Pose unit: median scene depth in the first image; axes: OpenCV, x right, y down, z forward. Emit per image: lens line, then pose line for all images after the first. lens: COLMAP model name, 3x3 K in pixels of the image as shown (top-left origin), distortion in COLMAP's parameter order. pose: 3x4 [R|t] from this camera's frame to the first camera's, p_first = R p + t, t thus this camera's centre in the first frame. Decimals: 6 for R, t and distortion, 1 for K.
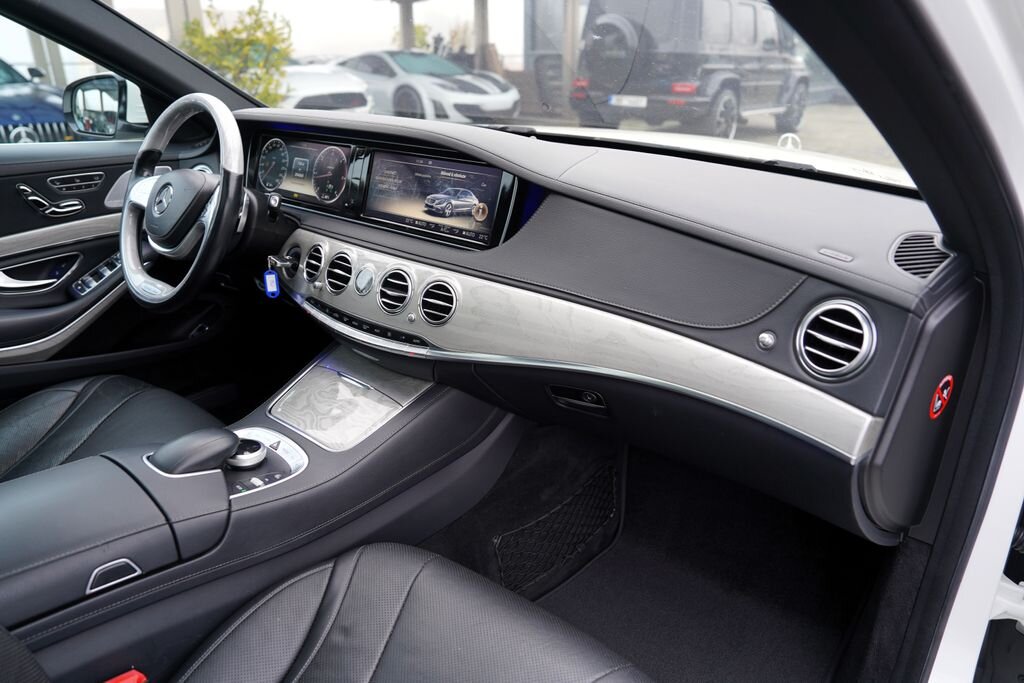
lens RADIAL K [[709.1, 0, 512.0], [0, 709.1, 341.5], [0, 0, 1]] dist [-0.115330, 0.082455]
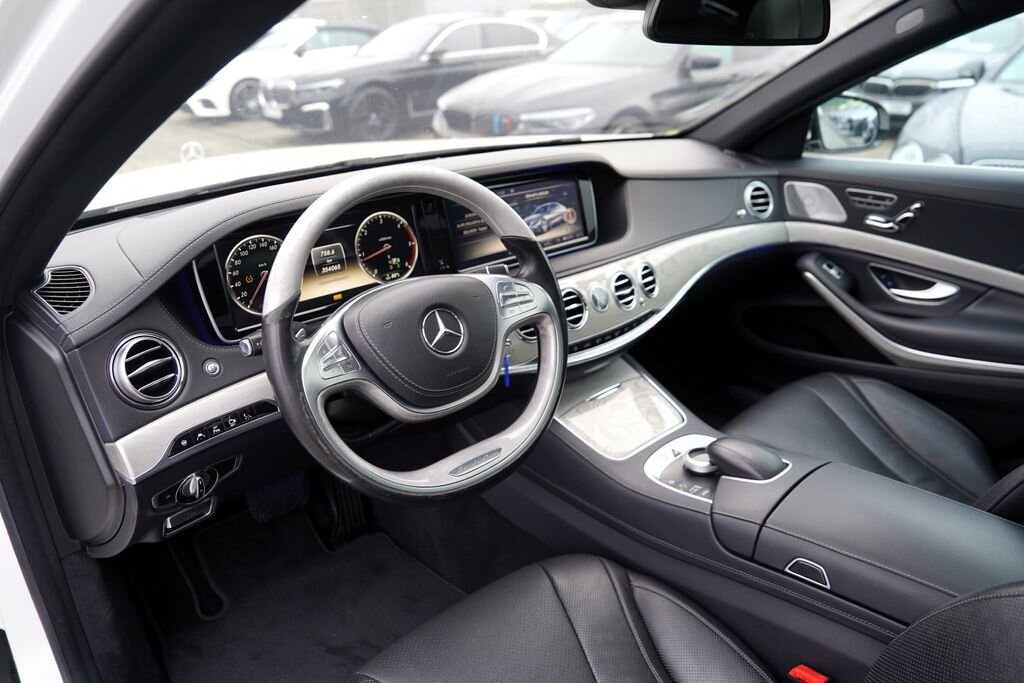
lens RADIAL K [[709.1, 0, 512.0], [0, 709.1, 341.5], [0, 0, 1]] dist [-0.115330, 0.082455]
pose [[0.119331, -0.401989, 0.907835, -1.180654], [0.381675, 0.862680, 0.331825, -0.419990], [-0.916561, 0.306901, 0.256373, 0.827822]]
